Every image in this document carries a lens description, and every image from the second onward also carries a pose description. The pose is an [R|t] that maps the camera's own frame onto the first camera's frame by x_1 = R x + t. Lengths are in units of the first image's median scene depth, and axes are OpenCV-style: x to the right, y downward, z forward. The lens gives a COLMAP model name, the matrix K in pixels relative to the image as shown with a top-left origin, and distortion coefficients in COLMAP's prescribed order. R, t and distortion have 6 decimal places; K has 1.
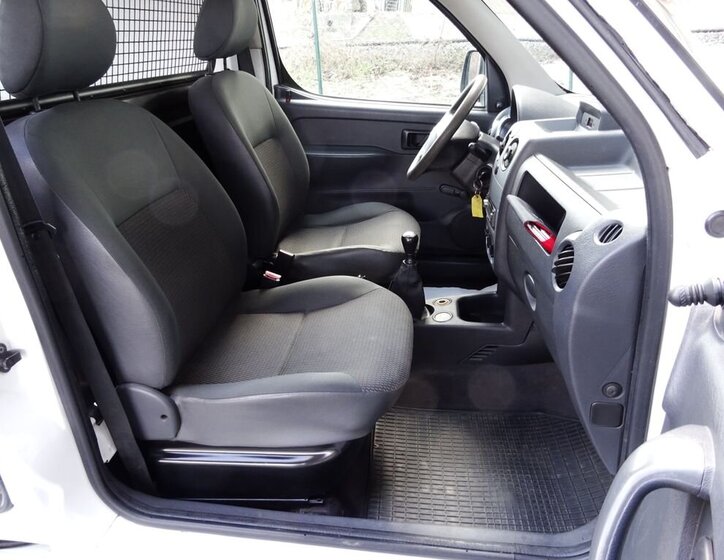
lens RADIAL K [[535.4, 0, 362.0], [0, 535.4, 280.0], [0, 0, 1]] dist [0.008999, 0.004147]
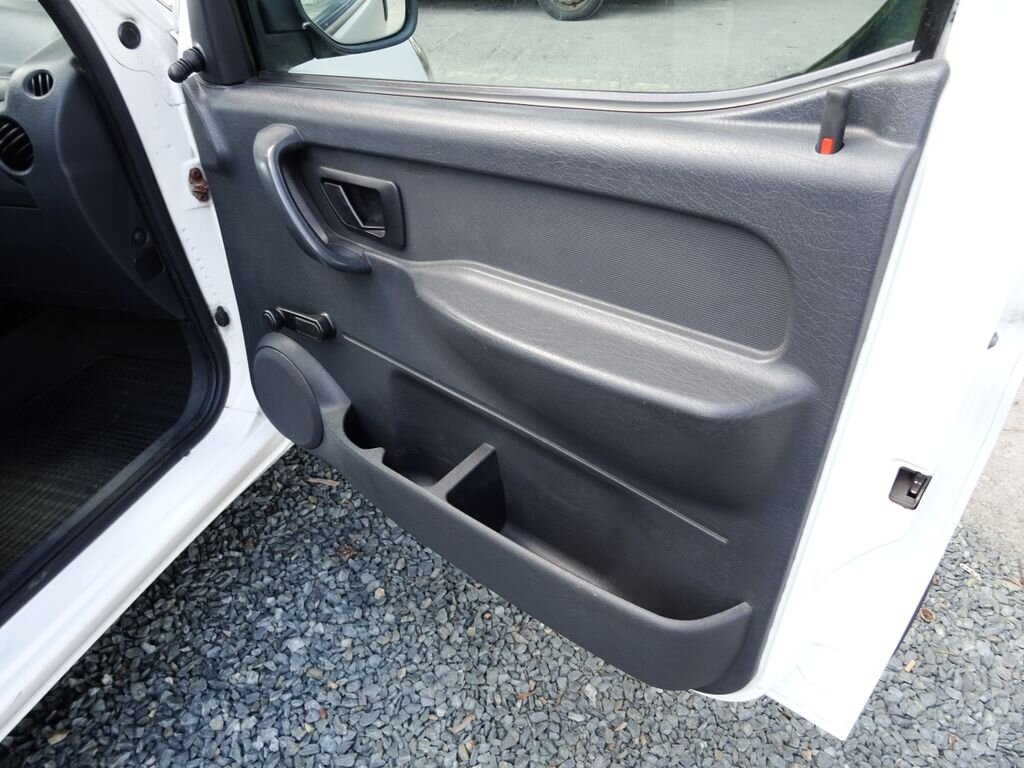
lens RADIAL K [[732.9, 0, 512.0], [0, 732.9, 384.0], [0, 0, 1]] dist [0.002812, -0.008005]
pose [[0.210439, -0.566541, 0.796710, -0.447461], [0.443091, 0.781719, 0.438845, 0.082813], [-0.871427, 0.260665, 0.415534, -0.094915]]
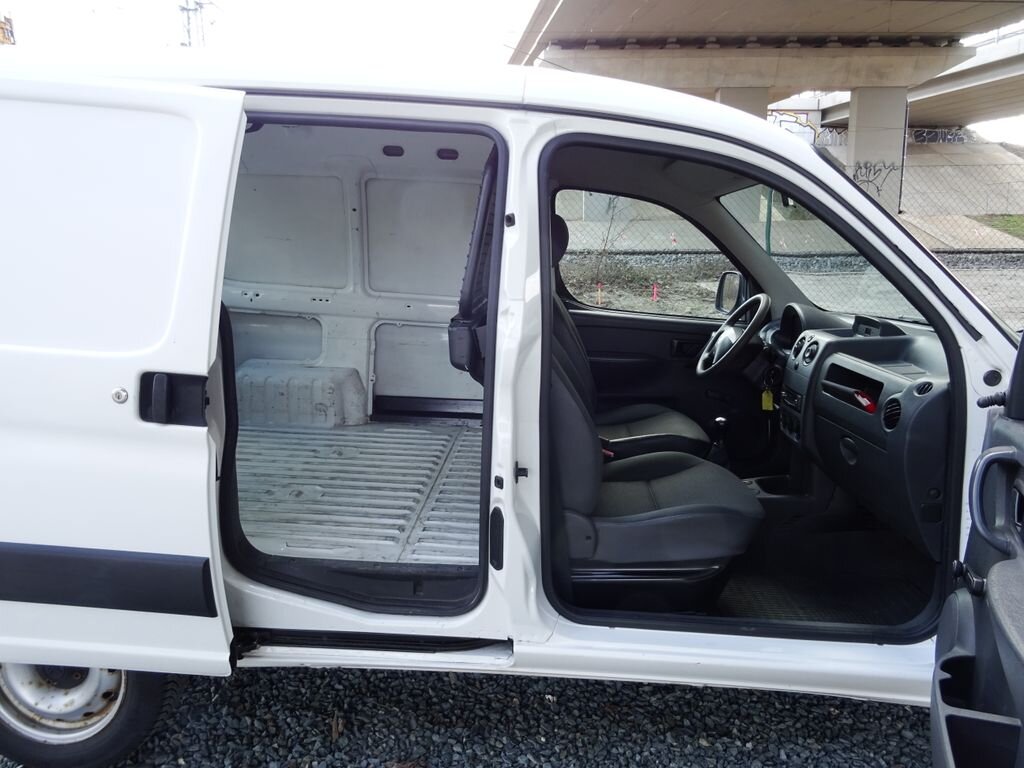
lens RADIAL K [[732.9, 0, 512.0], [0, 732.9, 384.0], [0, 0, 1]] dist [0.002812, -0.008005]
pose [[0.997655, 0.021684, 0.064925, -0.577433], [-0.006042, 0.972691, -0.232024, 0.260697], [-0.068183, 0.231088, 0.970541, -0.668526]]
